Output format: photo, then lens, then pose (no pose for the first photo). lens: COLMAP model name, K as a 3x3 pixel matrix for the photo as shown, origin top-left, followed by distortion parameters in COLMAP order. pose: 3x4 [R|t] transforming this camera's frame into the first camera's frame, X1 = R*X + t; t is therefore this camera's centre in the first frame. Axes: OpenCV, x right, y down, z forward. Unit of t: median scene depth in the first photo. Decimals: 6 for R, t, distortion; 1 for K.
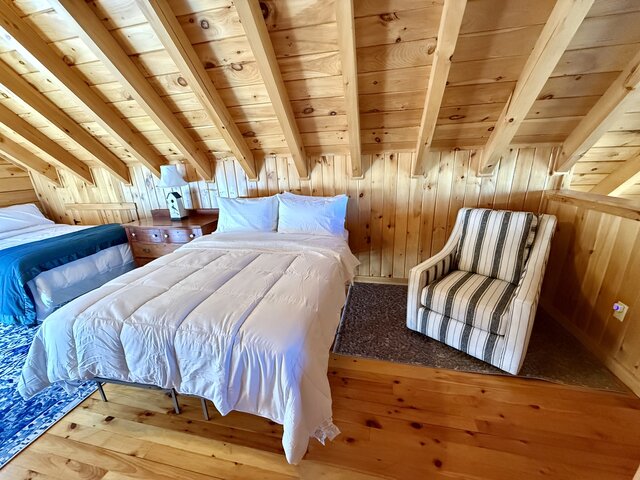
lens RADIAL K [[255.0, 0, 321.6], [0, 255.0, 240.7], [0, 0, 1]] dist [0.001037, -0.000082]
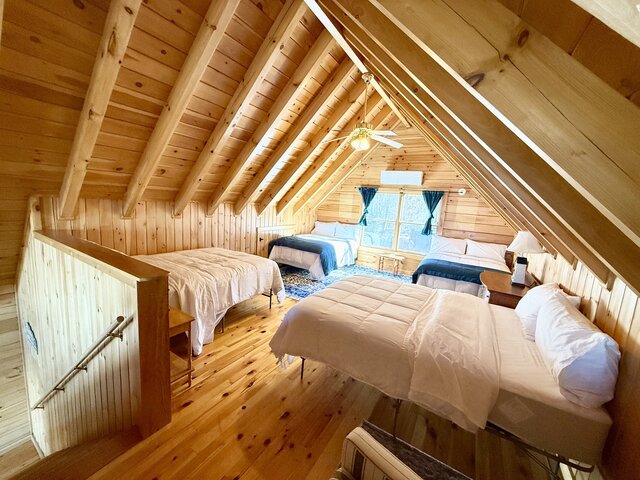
lens RADIAL K [[255.0, 0, 316.4], [0, 255.0, 240.4], [0, 0, 1]] dist [0.001037, -0.000082]
pose [[-0.329183, 0.164630, -0.929804, 0.644533], [-0.342536, 0.896793, 0.280054, -0.275982], [0.879947, 0.410681, -0.238817, 0.566448]]
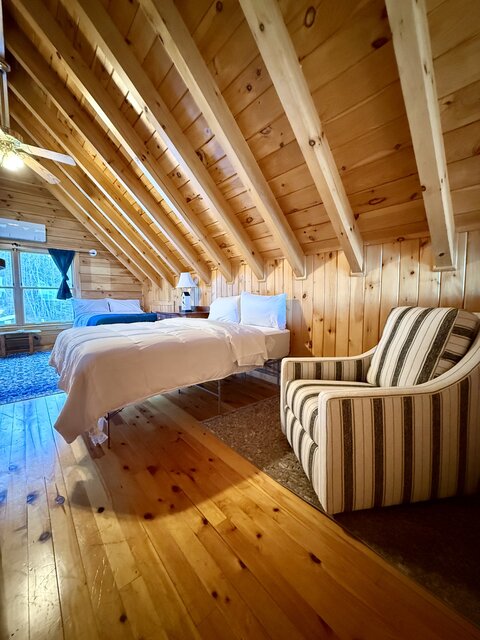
lens RADIAL K [[255.0, 0, 241.2], [0, 255.0, 319.5], [0, 0, 1]] dist [0.001037, -0.000082]
pose [[0.801052, 0.090267, -0.591750, 0.554659], [-0.213538, 0.966616, -0.141617, 0.099485], [0.559211, 0.239804, 0.793585, 0.115816]]
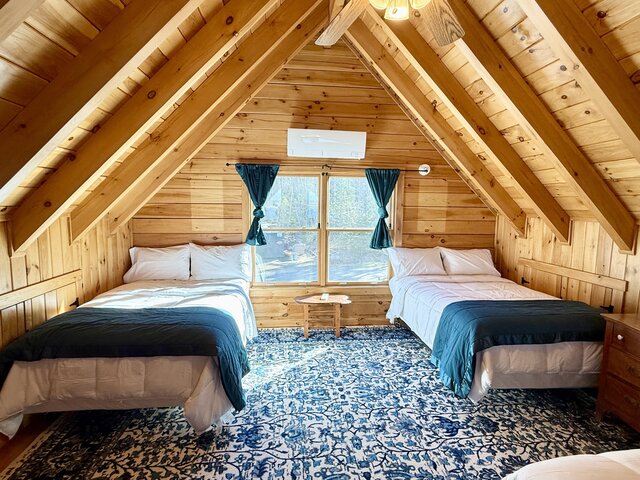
lens RADIAL K [[331.2, 0, 319.8], [0, 331.2, 236.9], [0, 0, 1]] dist [-0.002202, -0.000468]
pose [[0.321777, 0.147005, -0.935334, -0.300758], [-0.315247, 0.948142, 0.040566, -0.060512], [0.892793, 0.281808, 0.351433, 0.048625]]
